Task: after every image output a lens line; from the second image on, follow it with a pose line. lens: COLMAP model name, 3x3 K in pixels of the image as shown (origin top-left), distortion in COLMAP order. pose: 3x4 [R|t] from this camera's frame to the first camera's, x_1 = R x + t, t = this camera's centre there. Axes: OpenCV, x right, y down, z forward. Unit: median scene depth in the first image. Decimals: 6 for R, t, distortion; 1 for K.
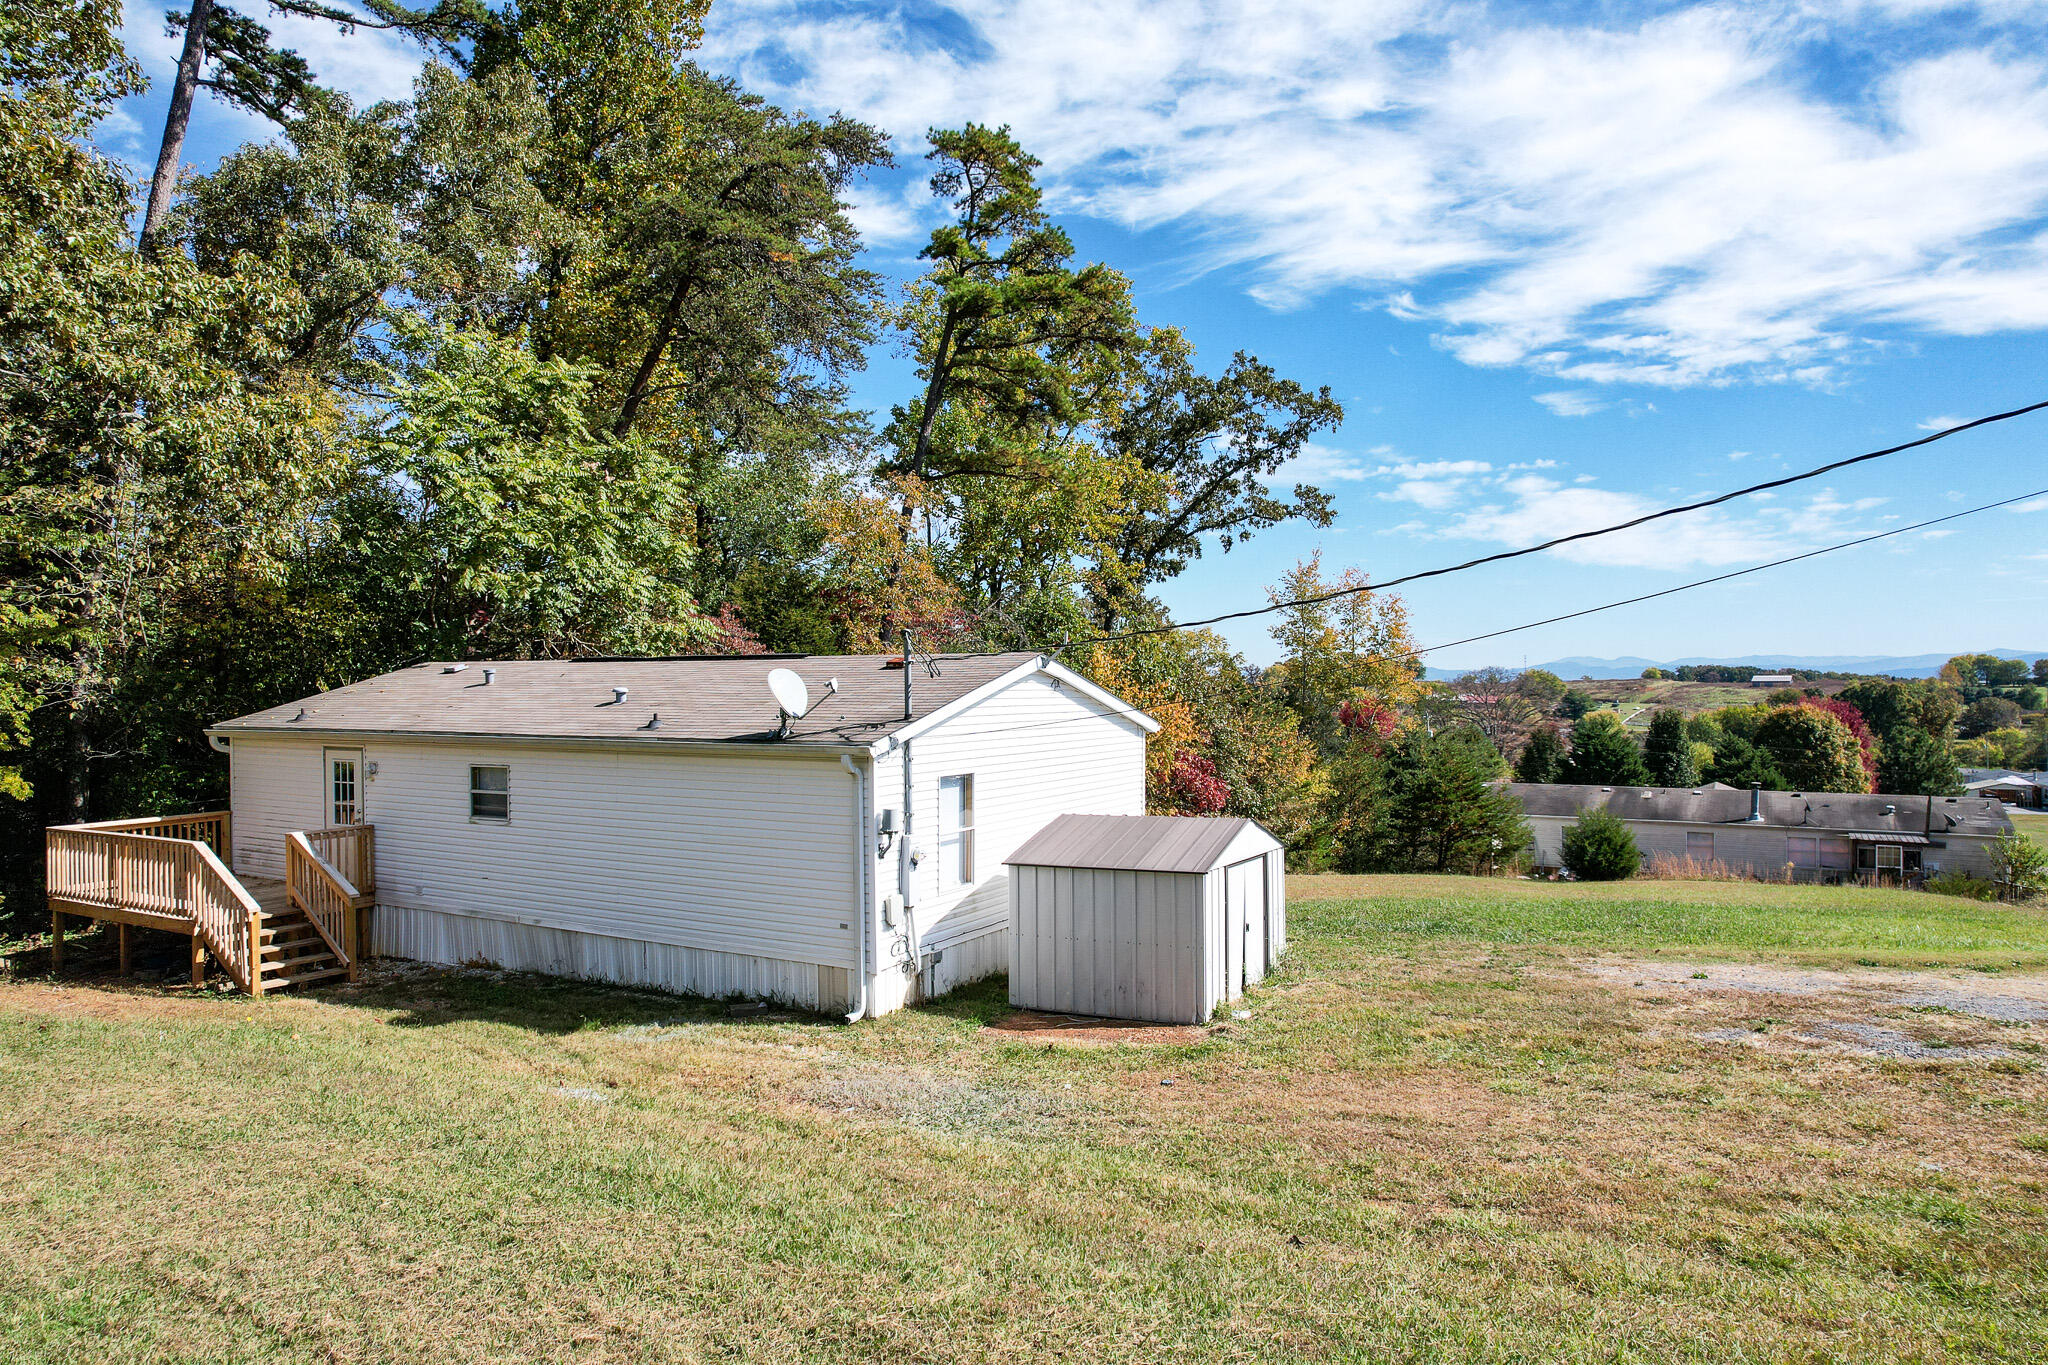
lens RADIAL K [[1307.6, 0, 1025.5], [0, 1307.6, 687.1], [0, 0, 1]] dist [-0.066644, 0.058322]
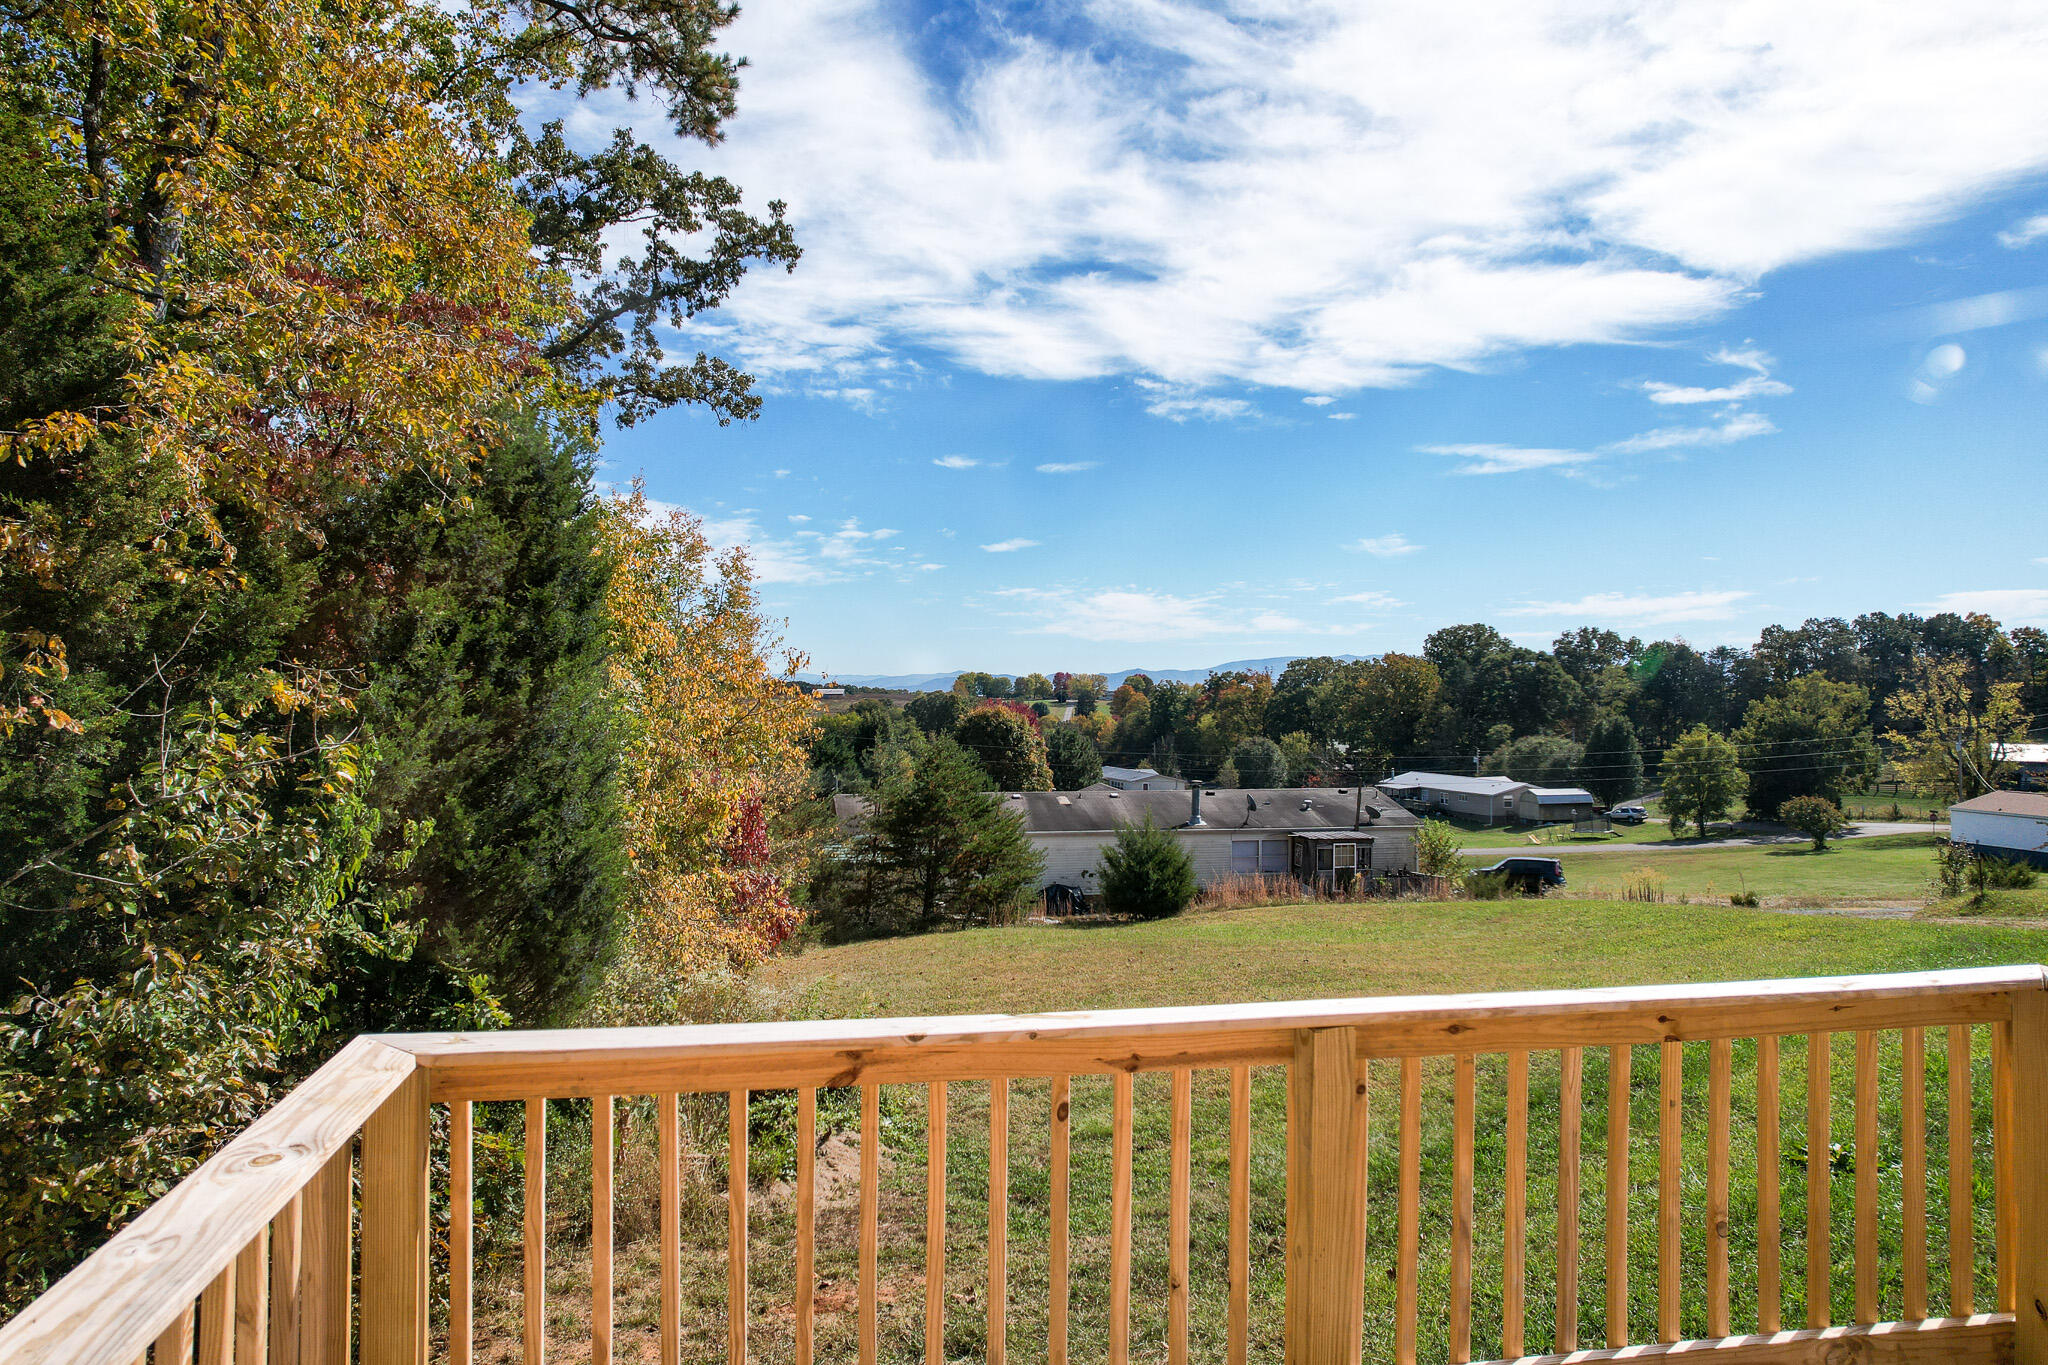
lens RADIAL K [[1307.6, 0, 1028.2], [0, 1307.6, 674.3], [0, 0, 1]] dist [-0.066644, 0.058322]
pose [[0.763614, 0.014146, 0.645518, -0.143801], [-0.000581, 0.999775, -0.021222, 0.034104], [-0.645673, 0.015830, 0.763450, 0.647796]]
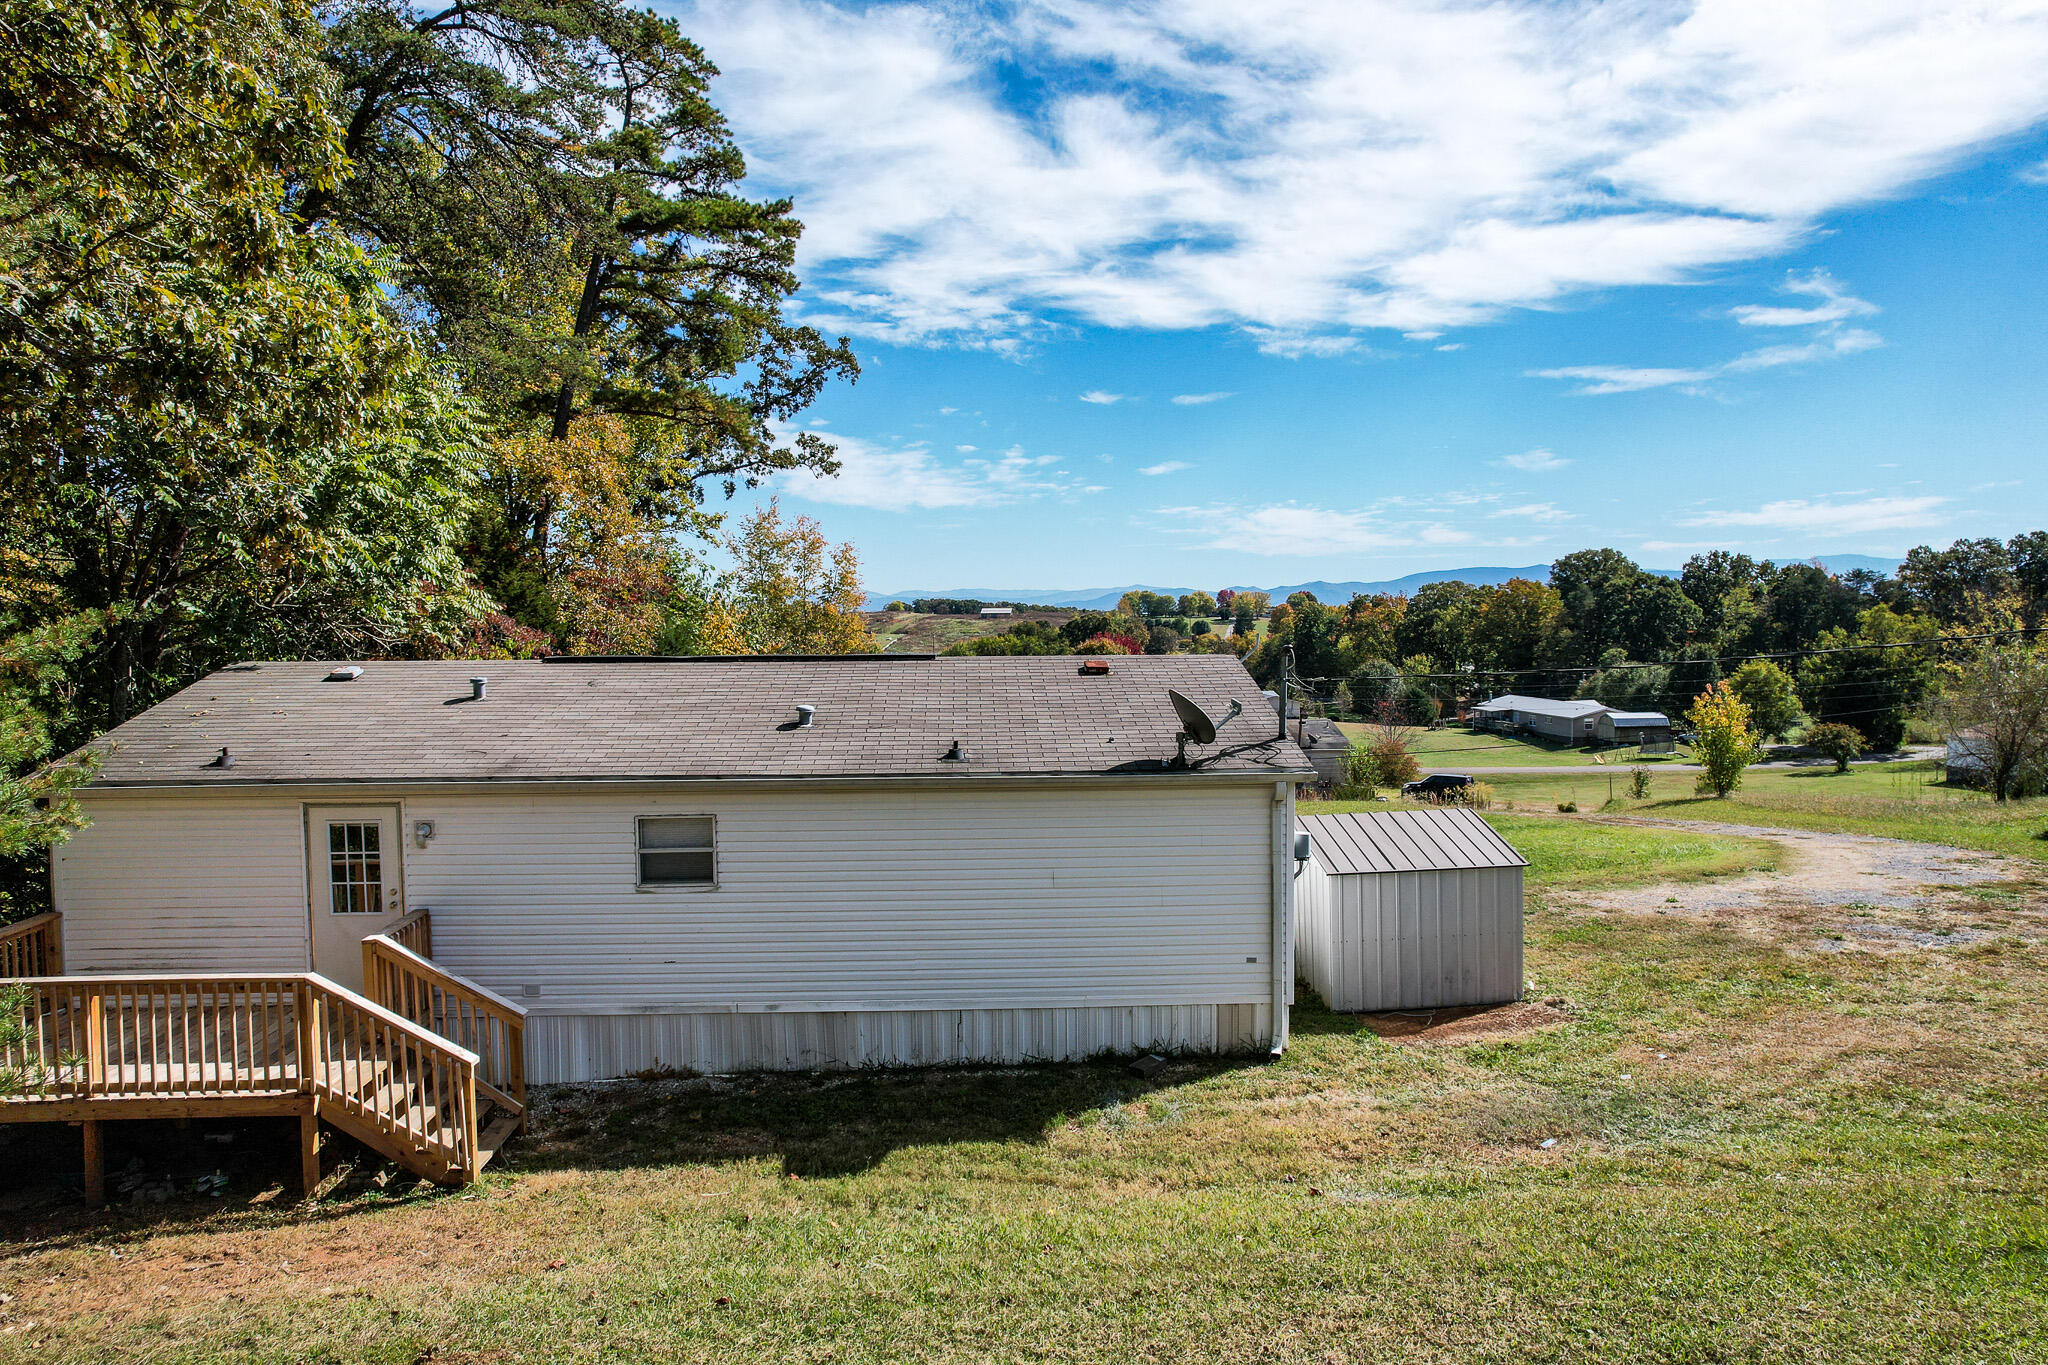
lens RADIAL K [[1307.6, 0, 1022.7], [0, 1307.6, 683.0], [0, 0, 1]] dist [-0.066644, 0.058322]
pose [[0.846015, -0.032068, 0.532194, -0.297609], [0.006043, 0.998702, 0.050572, -0.025330], [-0.533125, -0.039569, 0.845111, 0.113889]]
